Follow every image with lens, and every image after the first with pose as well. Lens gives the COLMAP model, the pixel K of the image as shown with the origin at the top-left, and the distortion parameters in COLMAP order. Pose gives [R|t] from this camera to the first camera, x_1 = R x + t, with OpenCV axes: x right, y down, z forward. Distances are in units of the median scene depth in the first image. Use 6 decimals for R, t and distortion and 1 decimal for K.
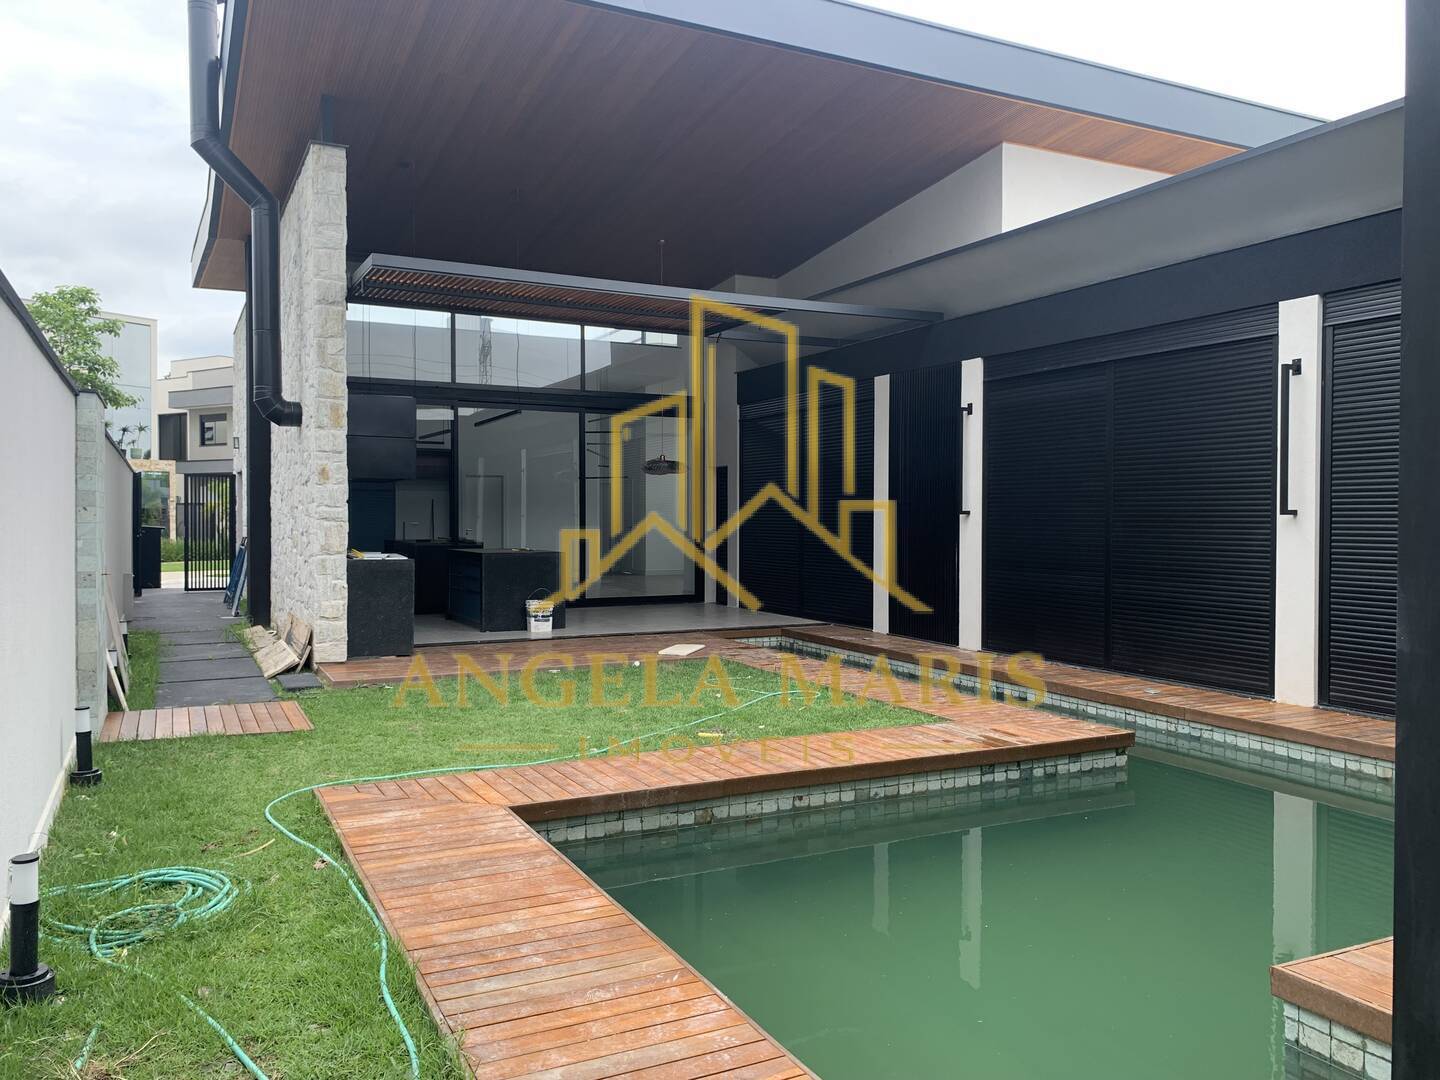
lens RADIAL K [[1107.3, 0, 720.0], [0, 1107.3, 540.0], [0, 0, 1]] dist [0.000643, -0.010051]
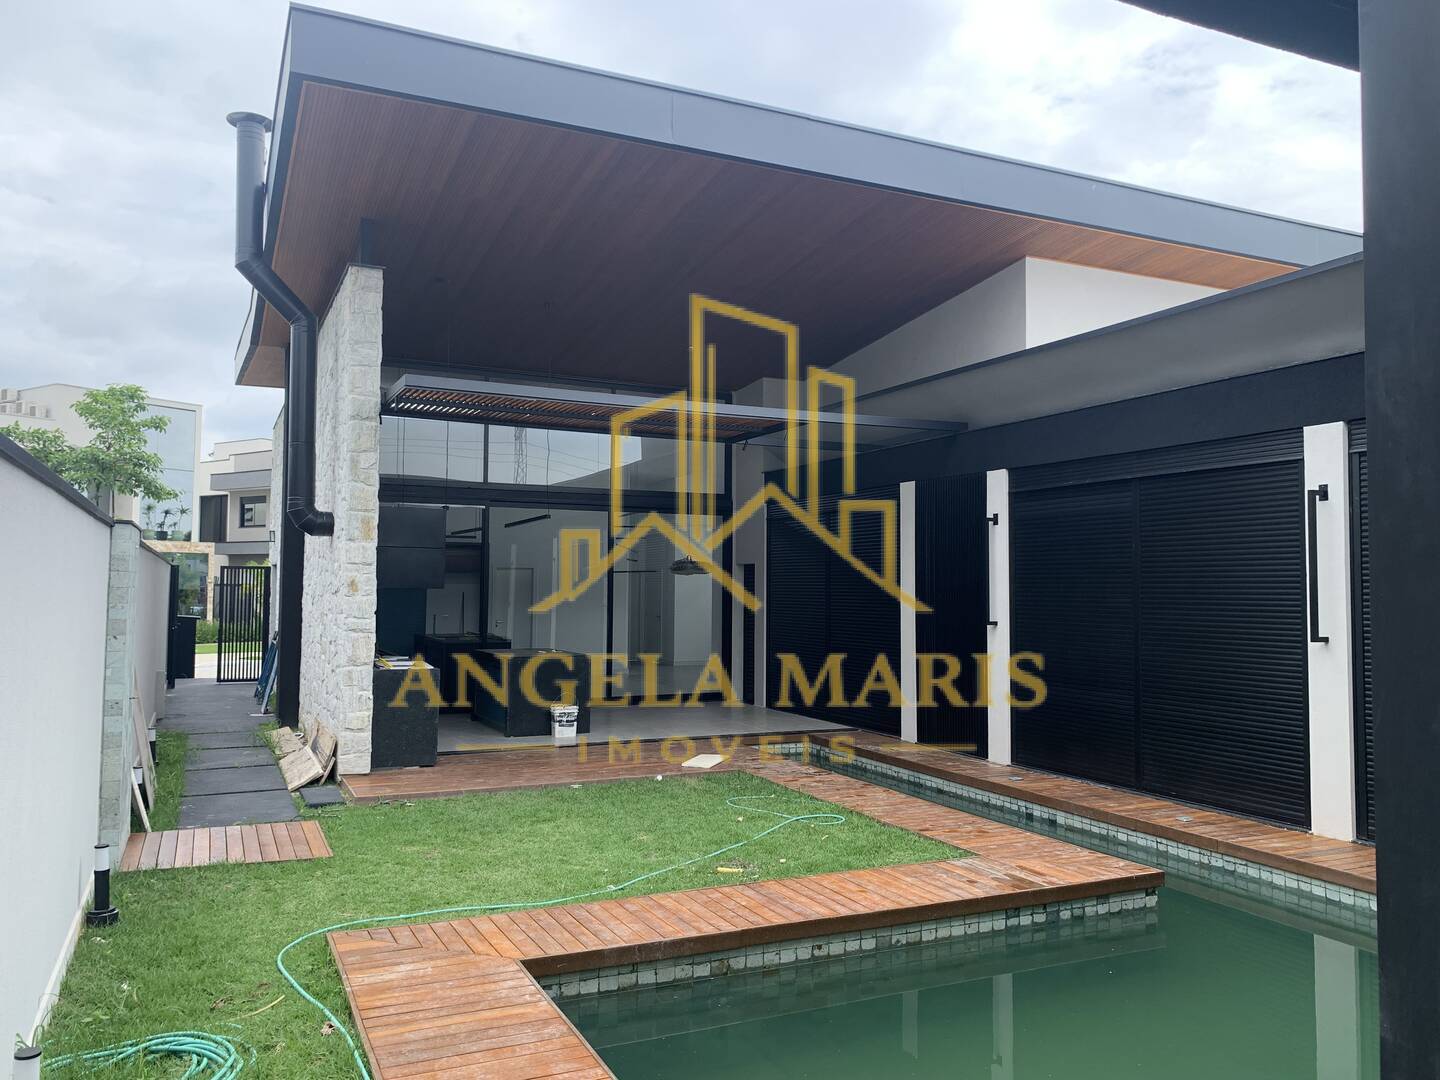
lens RADIAL K [[1106.8, 0, 720.8], [0, 1106.8, 538.1], [0, 0, 1]] dist [-0.000319, -0.007253]
pose [[0.999579, 0.003975, -0.028731, 0.007445], [-0.005973, 0.997542, -0.069811, -0.035620], [0.028383, 0.069953, 0.997146, -0.002265]]
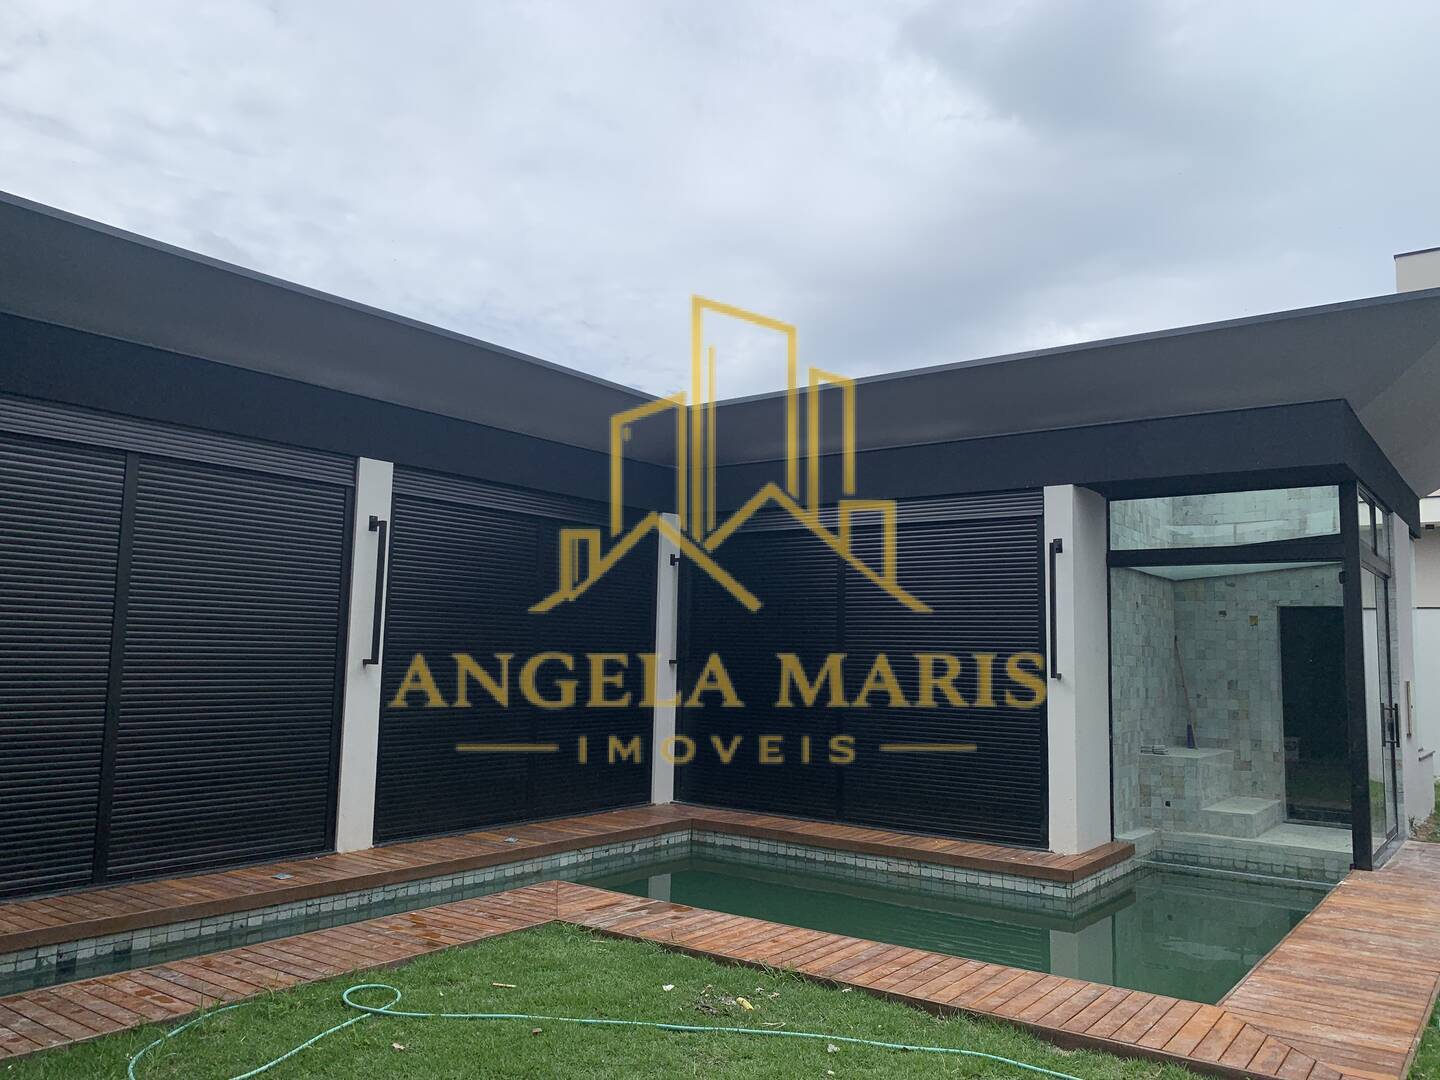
lens RADIAL K [[1103.5, 0, 724.3], [0, 1103.5, 531.1], [0, 0, 1]] dist [0.005744, 0.006325]
pose [[-0.453417, 0.087113, 0.887031, -0.470331], [-0.002289, 0.995095, -0.098896, -0.036793], [-0.891295, -0.046872, -0.450994, 0.975348]]
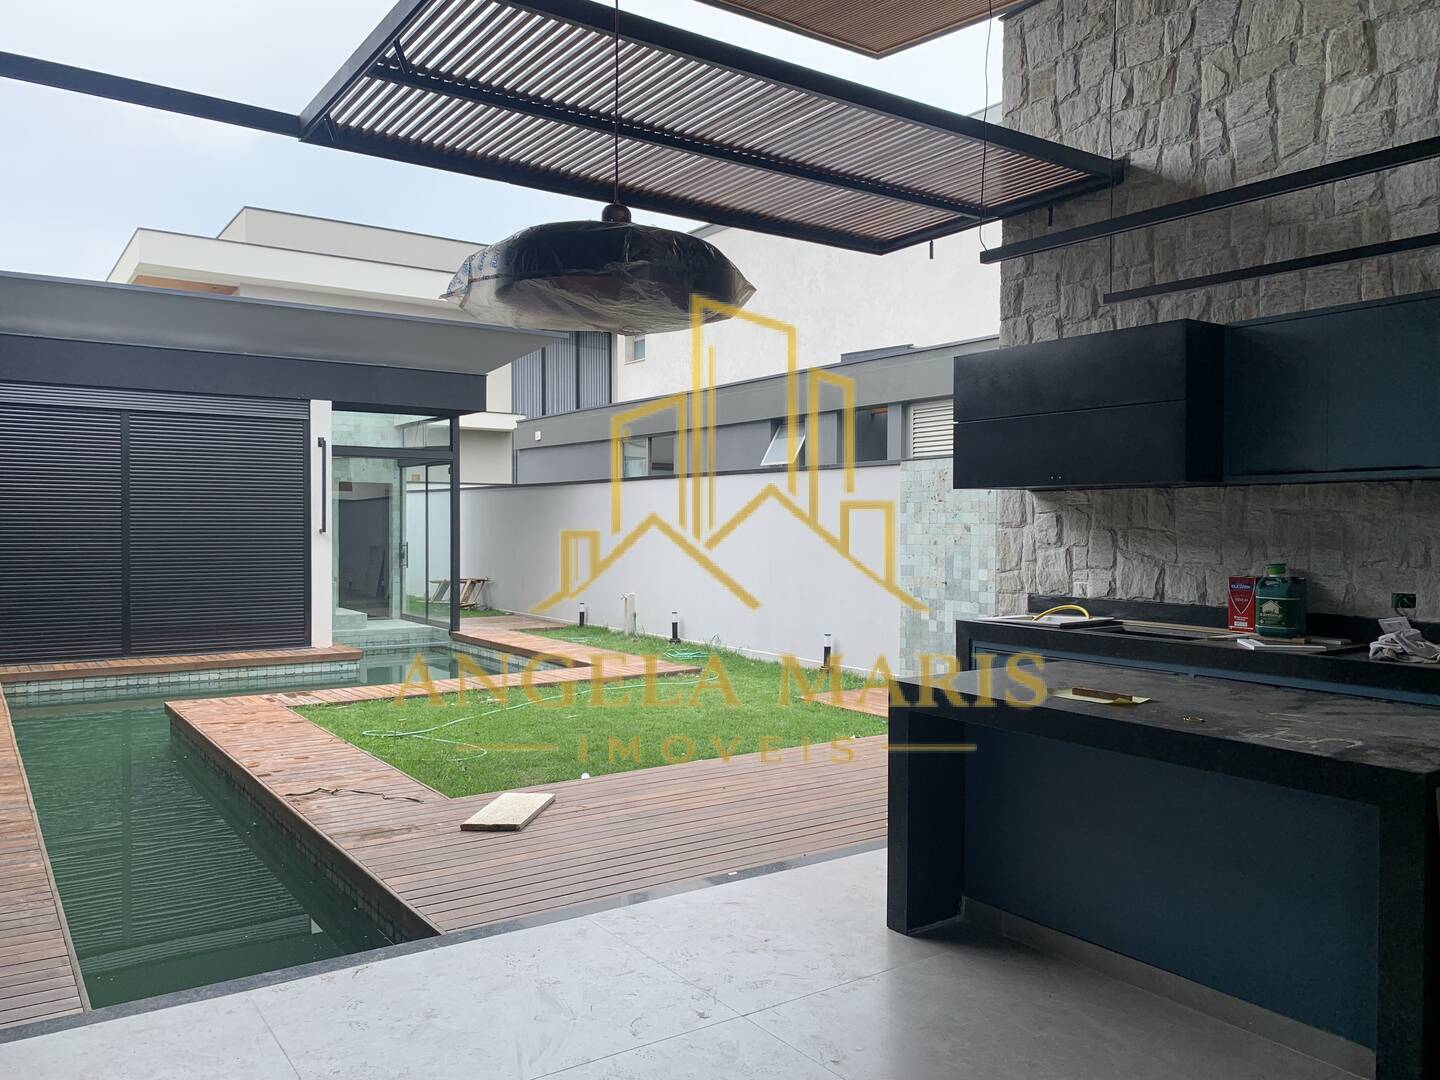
lens RADIAL K [[1103.5, 0, 724.3], [0, 1103.5, 531.1], [0, 0, 1]] dist [0.005744, 0.006325]
pose [[-0.989141, -0.004153, -0.146911, -0.066567], [-0.008081, 0.999625, 0.026148, -0.049574], [0.146748, 0.027051, -0.988804, 1.734998]]
